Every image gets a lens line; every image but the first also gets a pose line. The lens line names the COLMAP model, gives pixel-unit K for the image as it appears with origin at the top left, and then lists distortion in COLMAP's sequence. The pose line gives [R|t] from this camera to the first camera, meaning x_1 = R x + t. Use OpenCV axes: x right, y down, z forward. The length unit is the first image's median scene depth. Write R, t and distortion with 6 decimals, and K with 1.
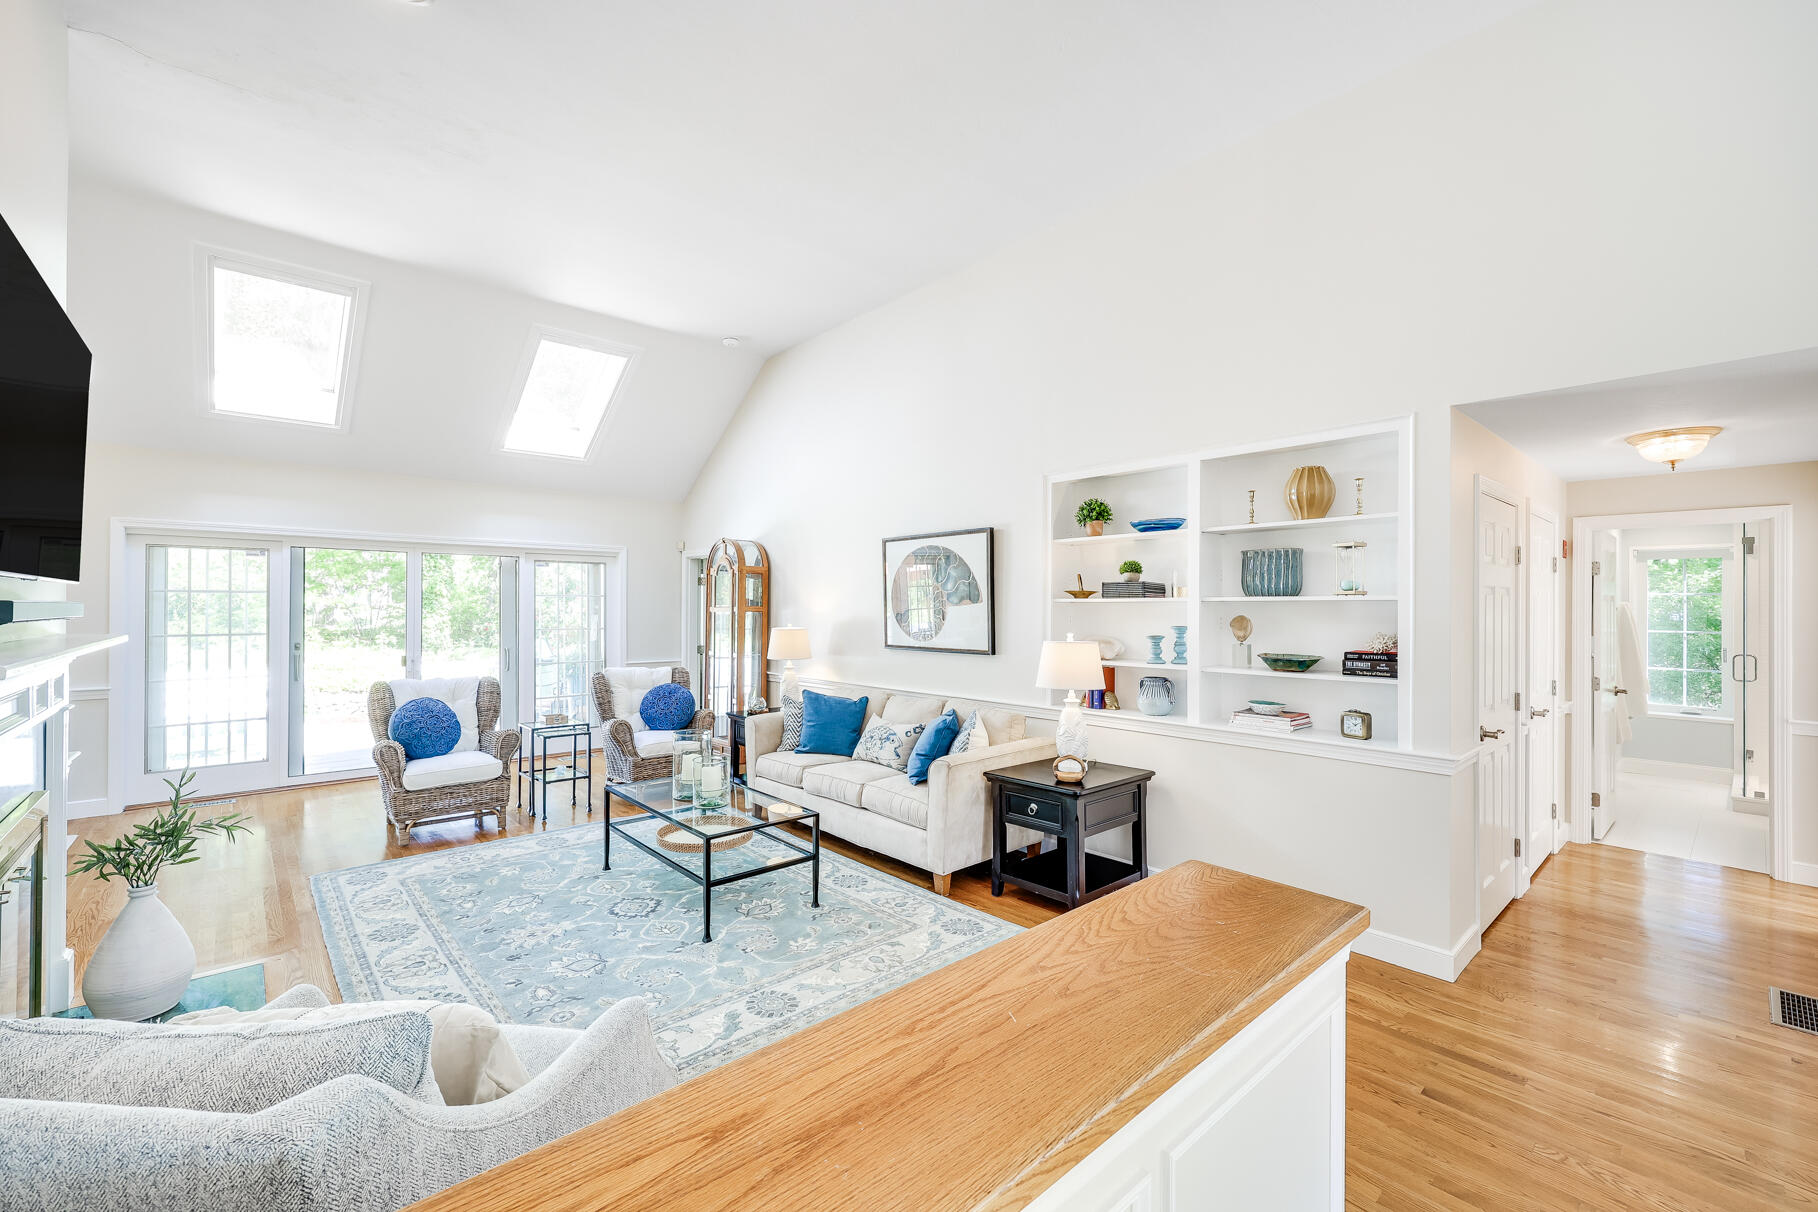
lens RADIAL K [[756.0, 0, 909.0], [0, 756.0, 606.0], [0, 0, 1]] dist [0.000702, 0.000125]
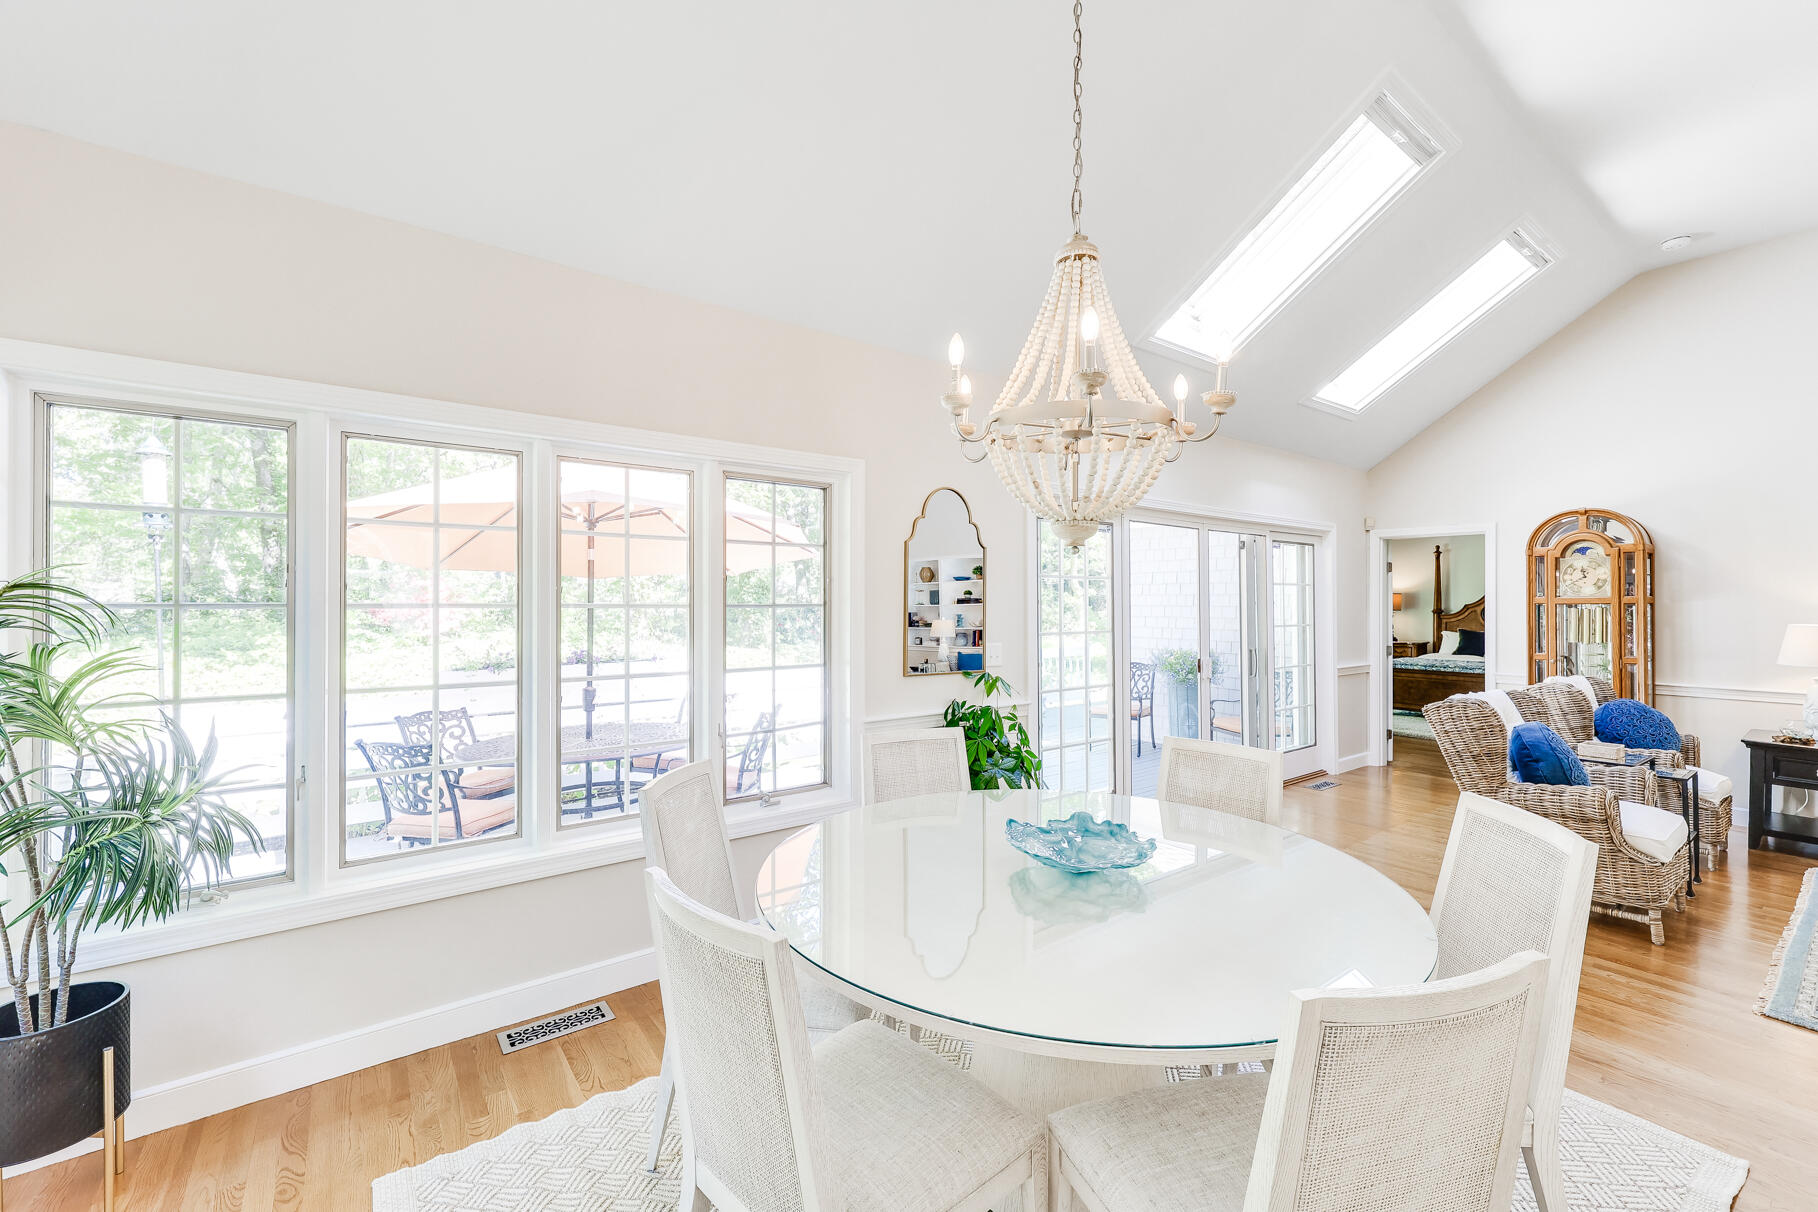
lens RADIAL K [[748.7, 0, 908.8], [0, 748.7, 590.8], [0, 0, 1]] dist [-0.000009, 0.000034]
pose [[0.996631, -0.000267, -0.082022, -1.340363], [-0.000439, 0.999963, -0.008593, 0.002045], [0.082021, 0.008600, 0.996593, 0.278615]]
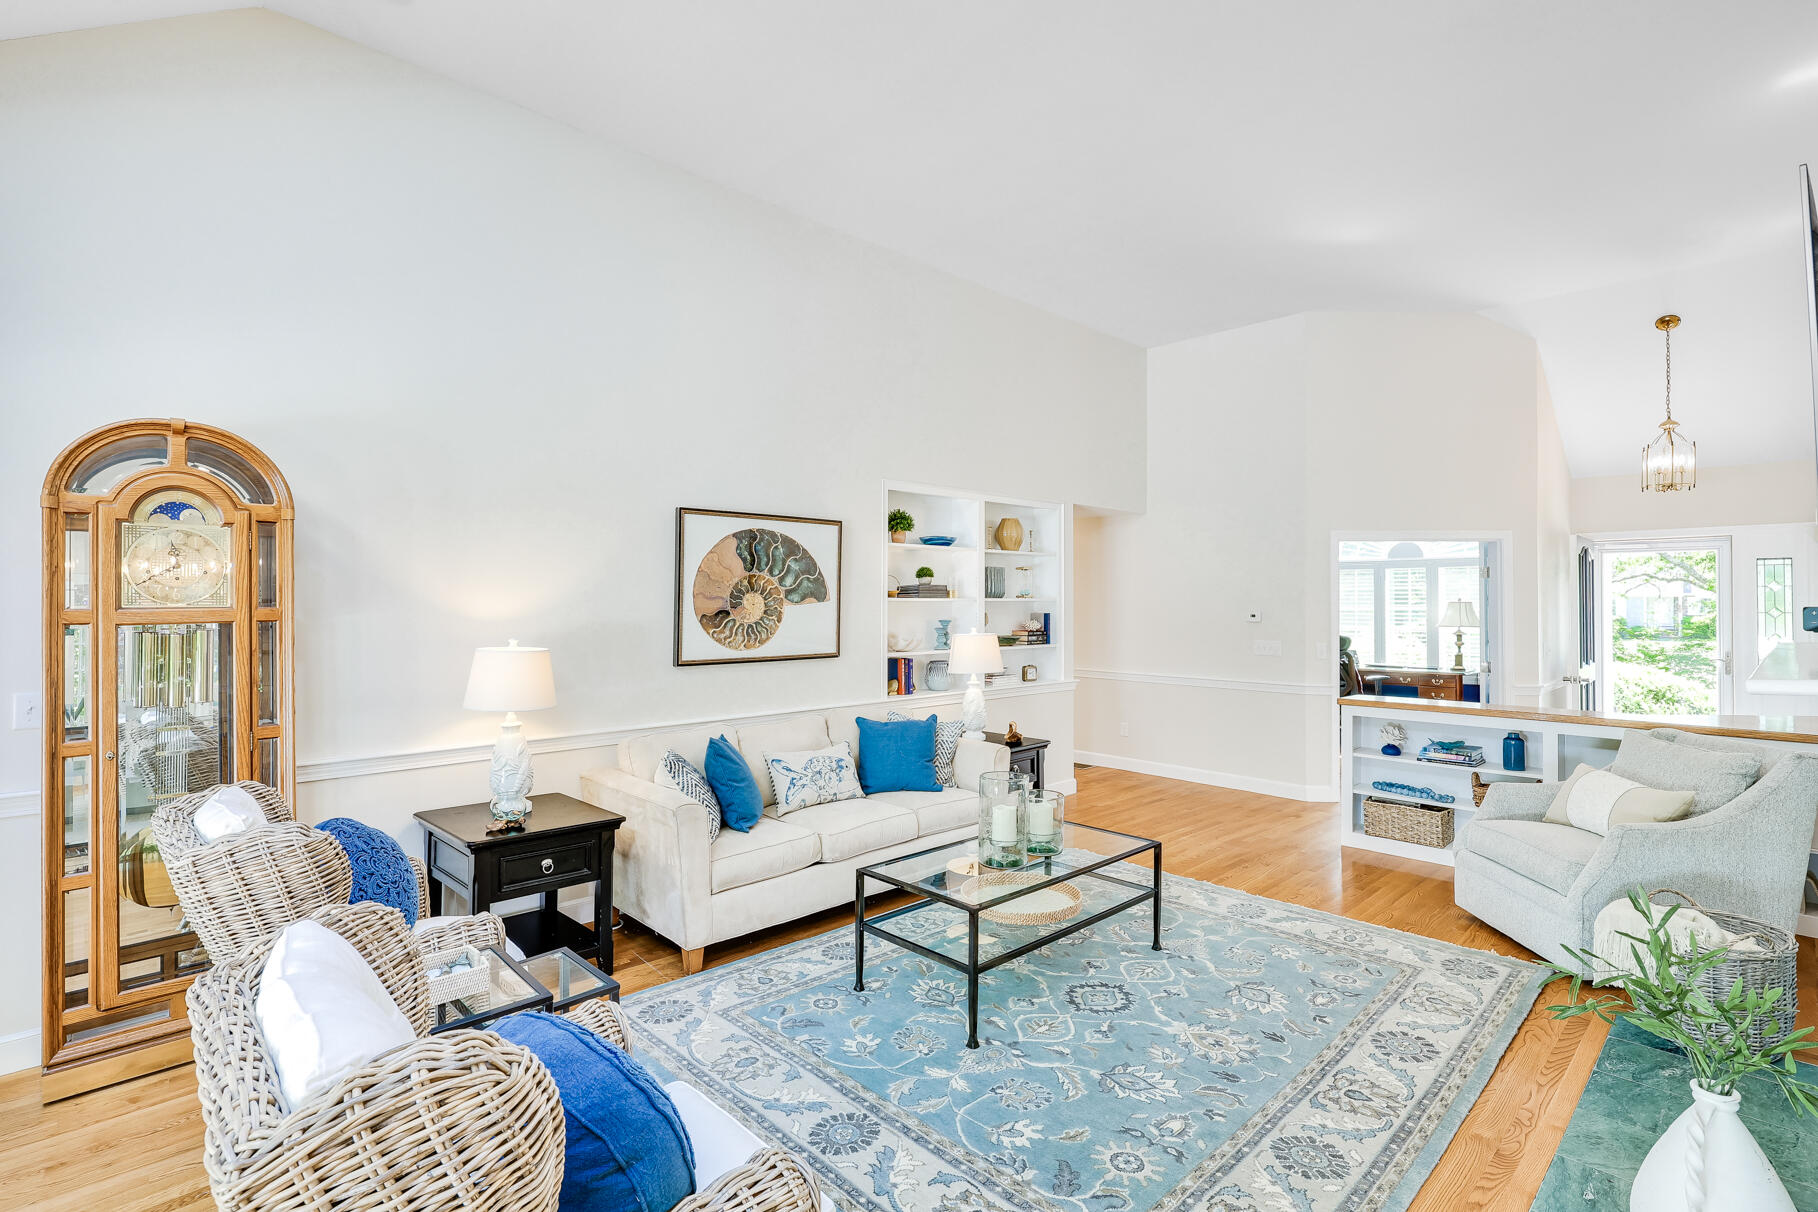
lens RADIAL K [[857.0, 0, 908.4], [0, 857.0, 600.9], [0, 0, 1]] dist [0.001176, -0.000289]
pose [[-0.032618, -0.000145, 0.999468, -1.028815], [-0.001289, 0.999999, 0.000103, -0.005481], [-0.999467, -0.001285, -0.032618, 1.022966]]
